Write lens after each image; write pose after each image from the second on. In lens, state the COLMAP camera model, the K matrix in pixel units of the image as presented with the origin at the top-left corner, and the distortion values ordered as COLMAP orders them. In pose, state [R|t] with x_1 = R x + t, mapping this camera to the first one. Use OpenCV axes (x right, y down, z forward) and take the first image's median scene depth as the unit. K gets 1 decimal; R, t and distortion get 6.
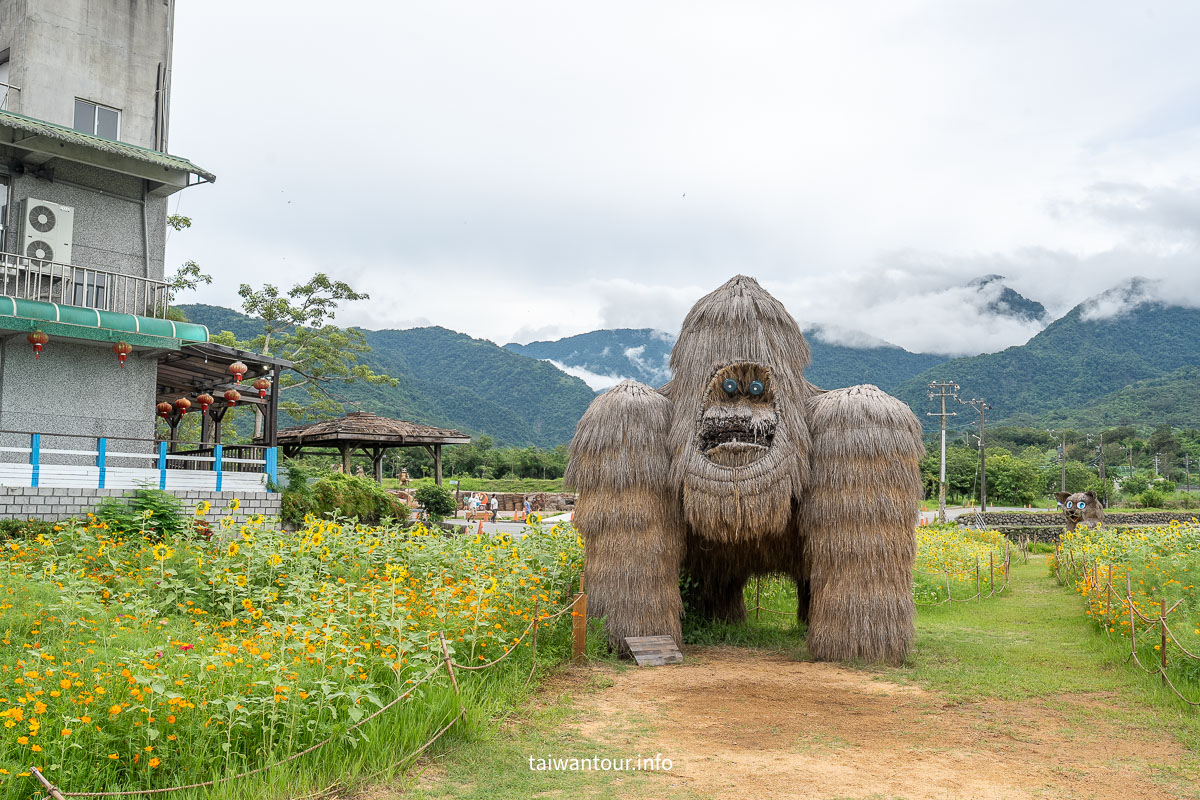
lens RADIAL K [[1212.5, 0, 607.6], [0, 1212.5, 398.5], [0, 0, 1]] dist [-0.019728, 0.000000]
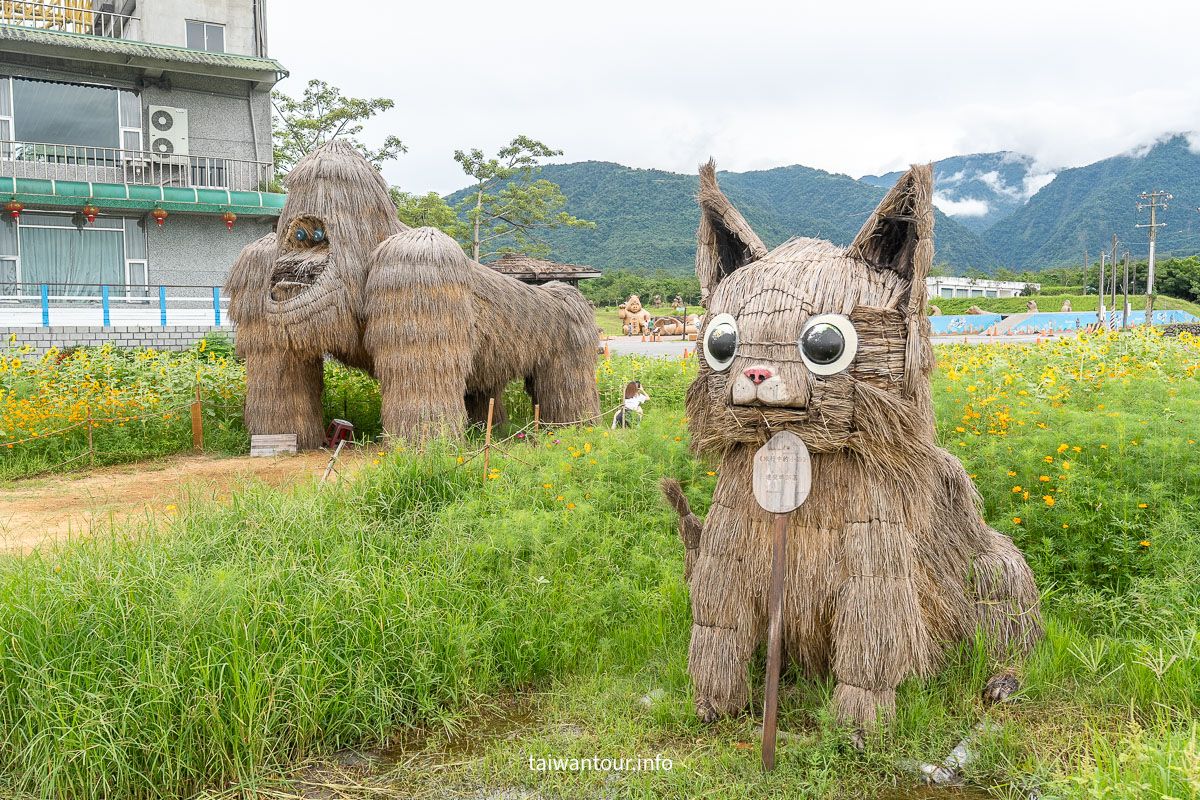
lens RADIAL K [[1073.8, 0, 597.5], [0, 1073.8, 404.2], [0, 0, 1]] dist [0.003622, 0.001952]
pose [[0.939901, 0.001067, -0.341447, 0.342497], [0.052865, 0.987482, 0.148607, 0.005793], [0.337331, -0.157727, 0.928079, 0.027827]]
